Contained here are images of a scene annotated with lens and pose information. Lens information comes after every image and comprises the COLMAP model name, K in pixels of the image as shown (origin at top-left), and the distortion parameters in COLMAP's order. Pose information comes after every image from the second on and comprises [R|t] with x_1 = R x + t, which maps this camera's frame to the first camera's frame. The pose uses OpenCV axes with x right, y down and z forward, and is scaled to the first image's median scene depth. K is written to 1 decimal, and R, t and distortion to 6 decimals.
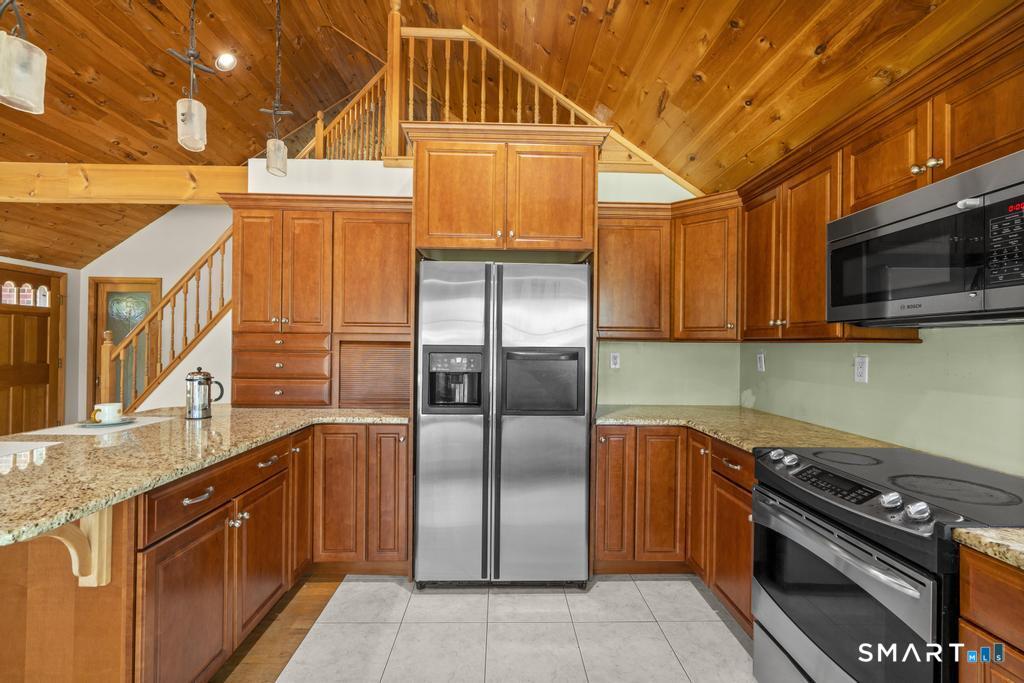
lens RADIAL K [[459.1, 0, 511.1], [0, 459.1, 344.0], [0, 0, 1]] dist [-0.006999, 0.003301]
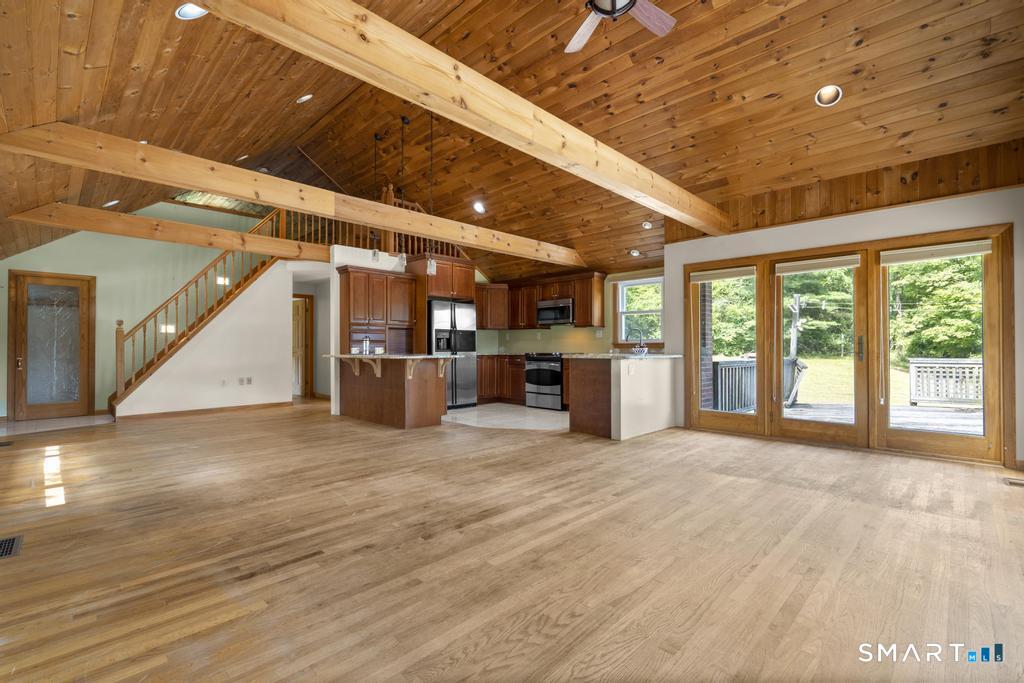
lens RADIAL K [[459.1, 0, 511.6], [0, 459.1, 344.0], [0, 0, 1]] dist [-0.006999, 0.003301]
pose [[0.719792, -0.007008, 0.694155, -1.792615], [0.006985, 0.999972, 0.002853, 0.089183], [-0.694155, 0.002795, 0.719820, -1.412959]]
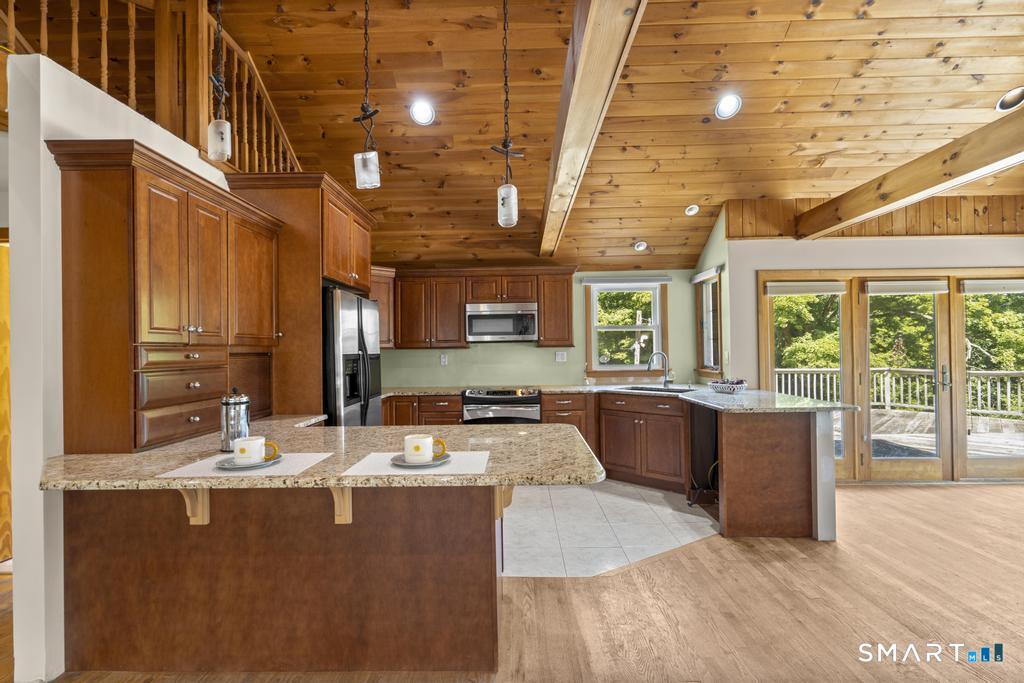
lens RADIAL K [[459.1, 0, 511.5], [0, 459.1, 344.5], [0, 0, 1]] dist [-0.006999, 0.003301]
pose [[0.044655, -0.002851, 0.998998, -1.374513], [0.010077, 0.999946, 0.002403, -0.023188], [-0.998952, 0.009960, 0.044681, 0.432601]]
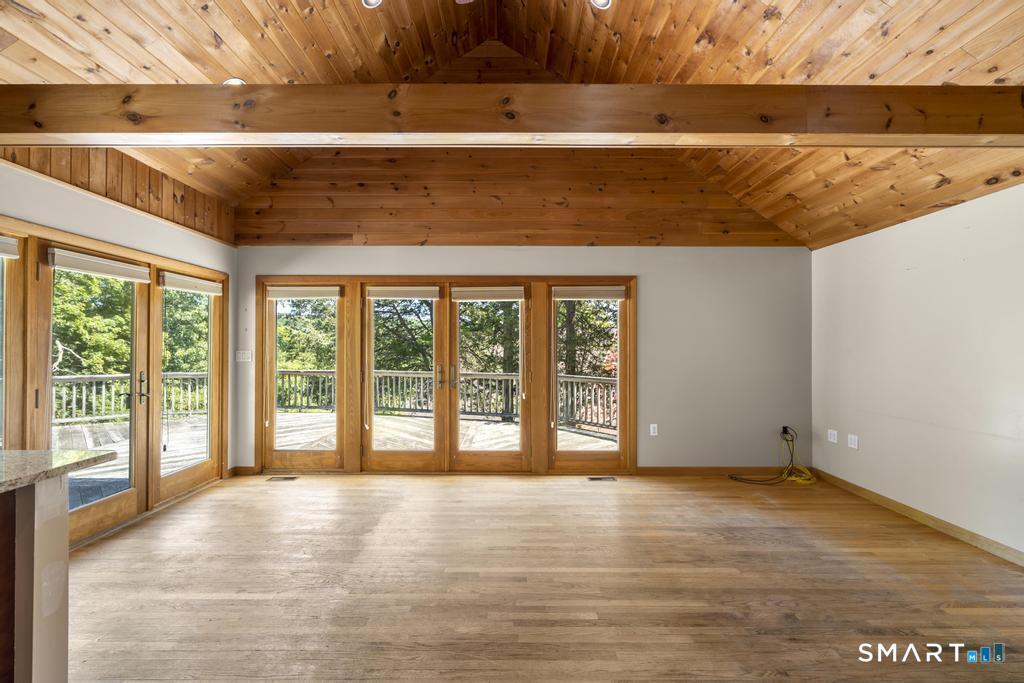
lens RADIAL K [[459.1, 0, 511.8], [0, 459.1, 343.2], [0, 0, 1]] dist [-0.006999, 0.003301]
pose [[-0.999574, -0.013296, 0.025974, -0.762209], [-0.013581, 0.999849, -0.010809, -0.011340], [-0.025827, -0.011157, -0.999604, 0.258891]]
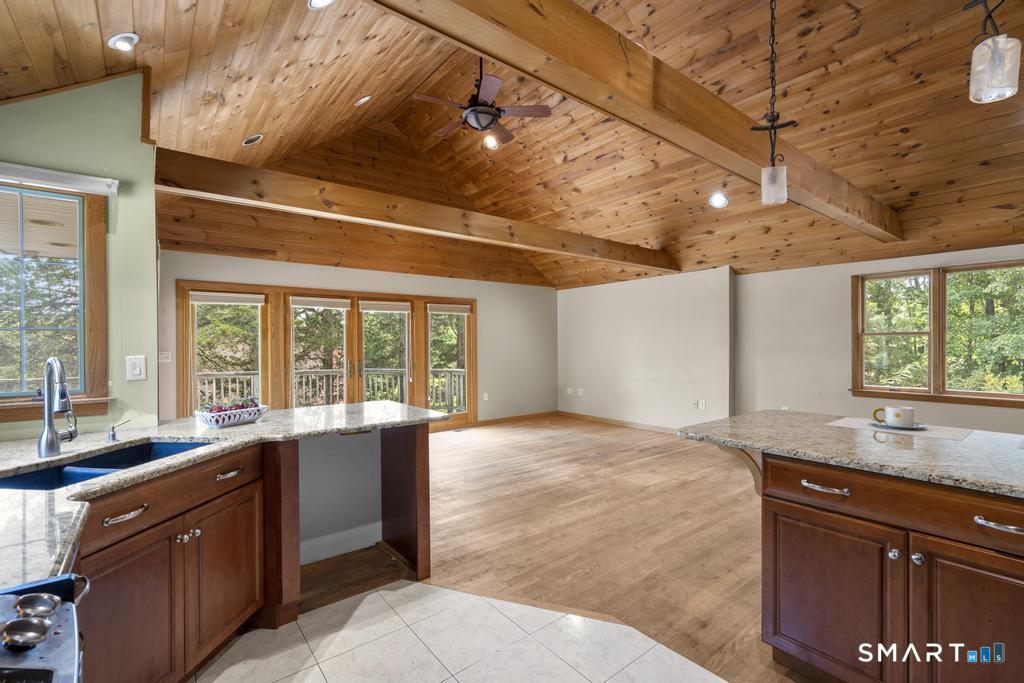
lens RADIAL K [[459.1, 0, 511.6], [0, 459.1, 343.1], [0, 0, 1]] dist [-0.006999, 0.003301]
pose [[-0.799518, -0.007177, -0.600599, 0.326849], [0.000328, 0.999923, -0.012386, 0.002718], [0.600642, -0.010100, -0.799454, 0.835351]]
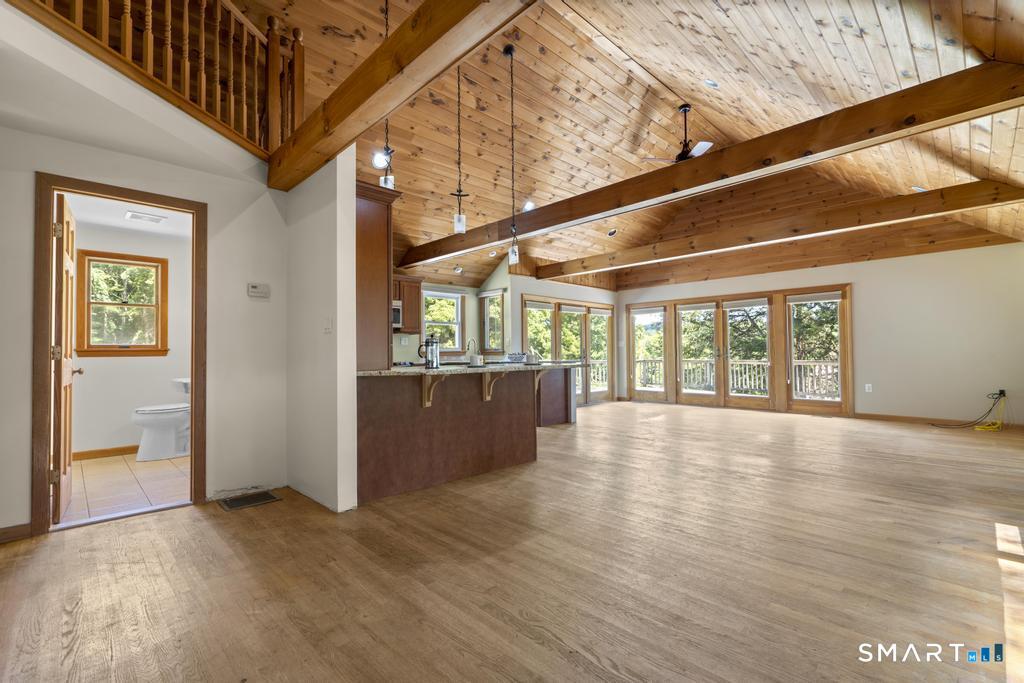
lens RADIAL K [[459.1, 0, 511.5], [0, 459.1, 344.4], [0, 0, 1]] dist [-0.006999, 0.003301]
pose [[-0.675458, 0.010430, 0.737324, -1.835412], [-0.001114, 0.999884, -0.015165, 0.097281], [-0.737397, -0.011065, -0.675369, 1.699544]]
